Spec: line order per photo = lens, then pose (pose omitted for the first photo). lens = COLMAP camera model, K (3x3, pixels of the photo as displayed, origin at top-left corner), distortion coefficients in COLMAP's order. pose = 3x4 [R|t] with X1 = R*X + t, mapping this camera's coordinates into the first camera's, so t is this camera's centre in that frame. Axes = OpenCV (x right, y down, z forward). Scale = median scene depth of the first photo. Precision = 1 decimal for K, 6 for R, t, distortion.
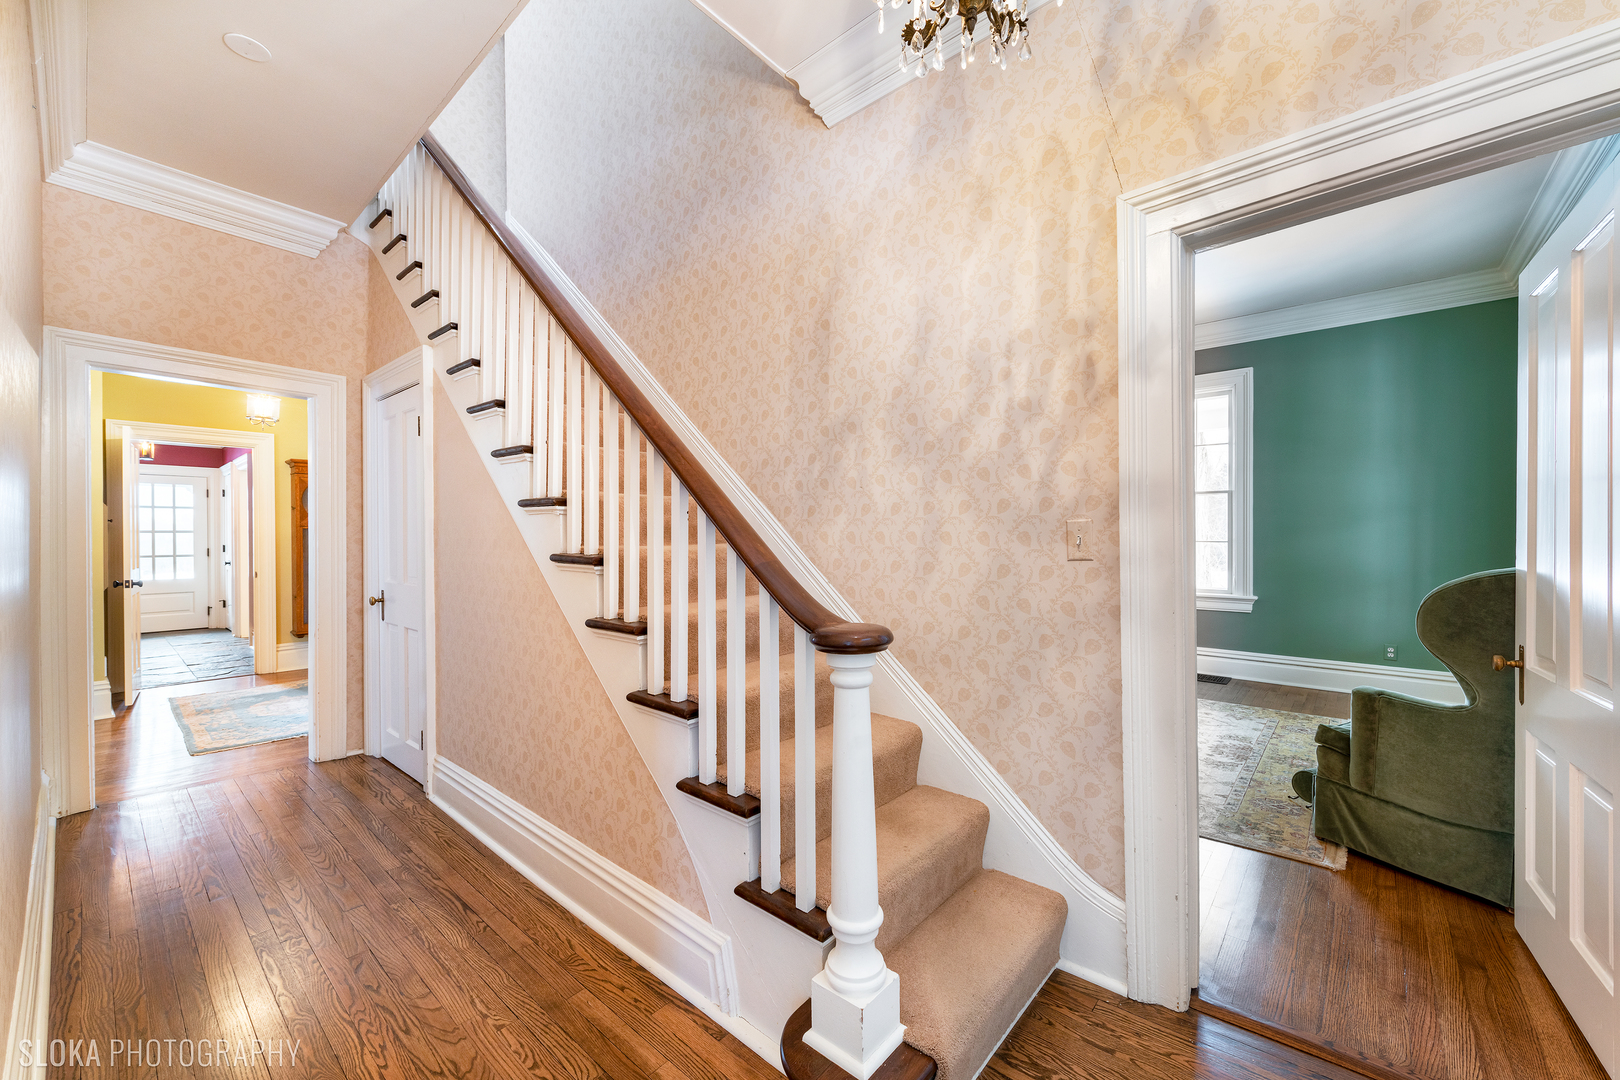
lens RADIAL K [[643.2, 0, 813.2], [0, 643.2, 530.7], [0, 0, 1]] dist [0.008021, -0.000924]
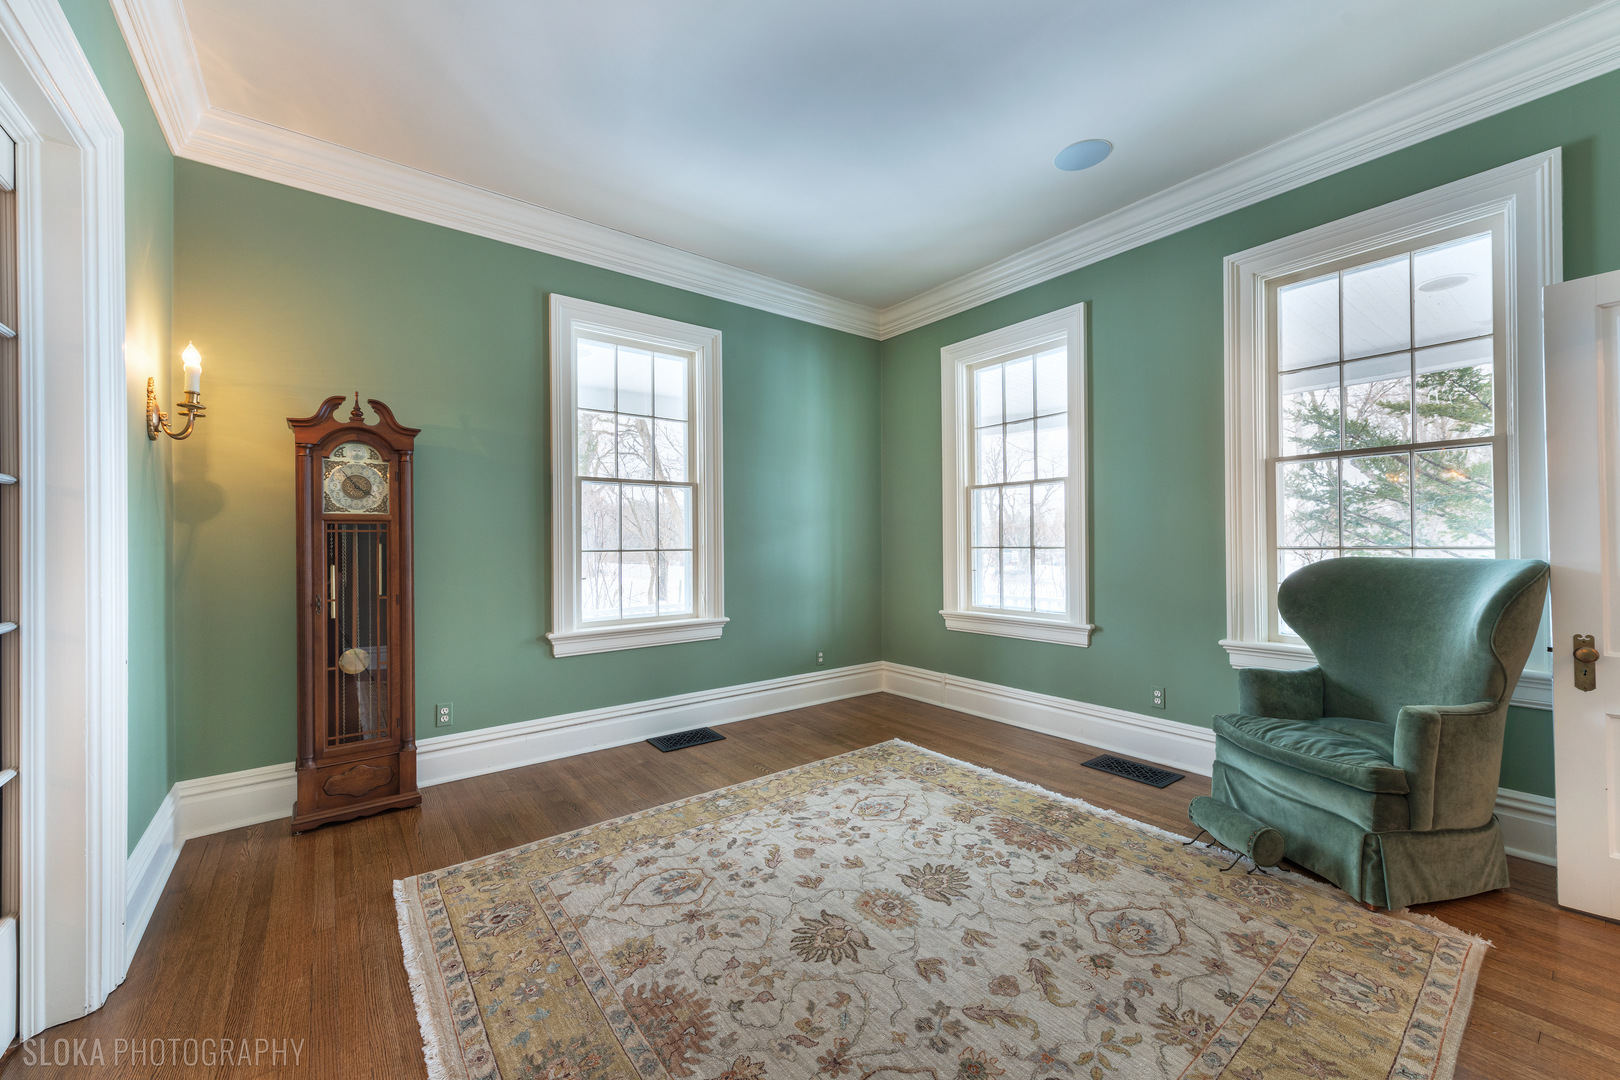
lens RADIAL K [[643.2, 0, 813.2], [0, 643.2, 530.7], [0, 0, 1]] dist [0.008021, -0.000924]
pose [[0.209216, -0.001674, 0.977868, -0.123999], [0.003641, 0.999993, 0.000933, -0.012029], [-0.977863, 0.003365, 0.209221, 1.033837]]
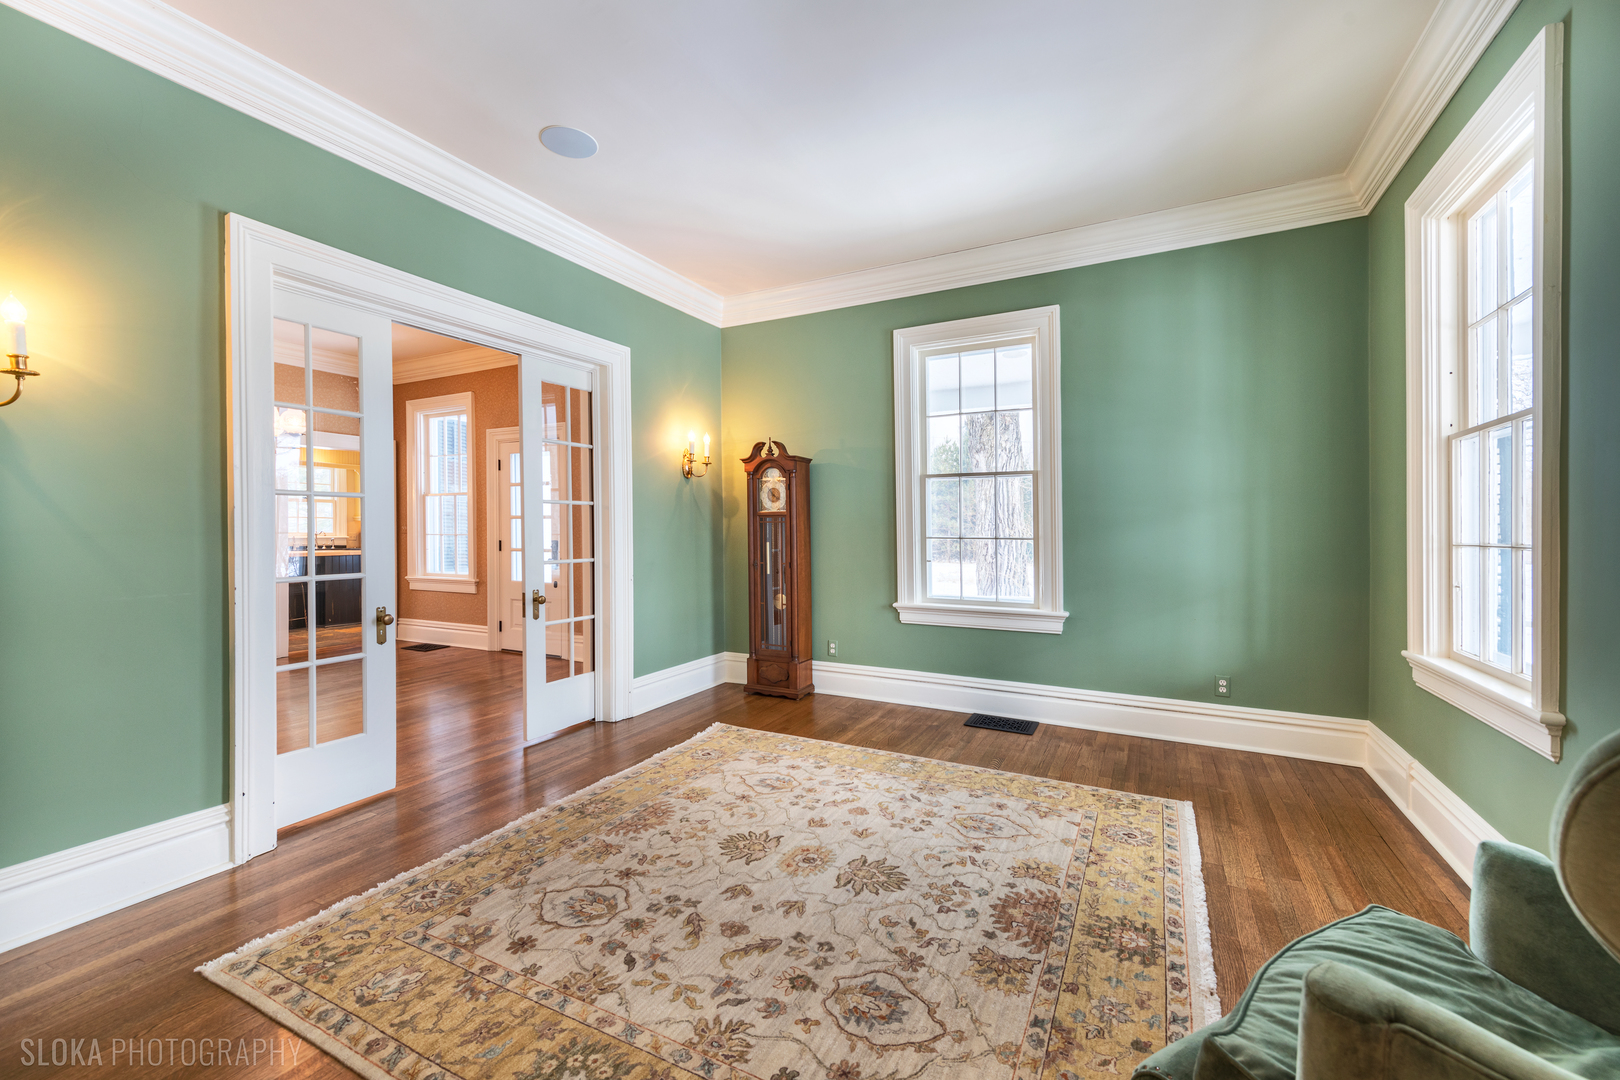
lens RADIAL K [[649.5, 0, 802.4], [0, 649.5, 522.5], [0, 0, 1]] dist [0.023582, -0.000166]
pose [[0.978676, -0.009476, 0.205190, 0.324115], [0.010545, 0.999936, -0.004117, -0.005531], [-0.205137, 0.006193, 0.978714, 0.449906]]
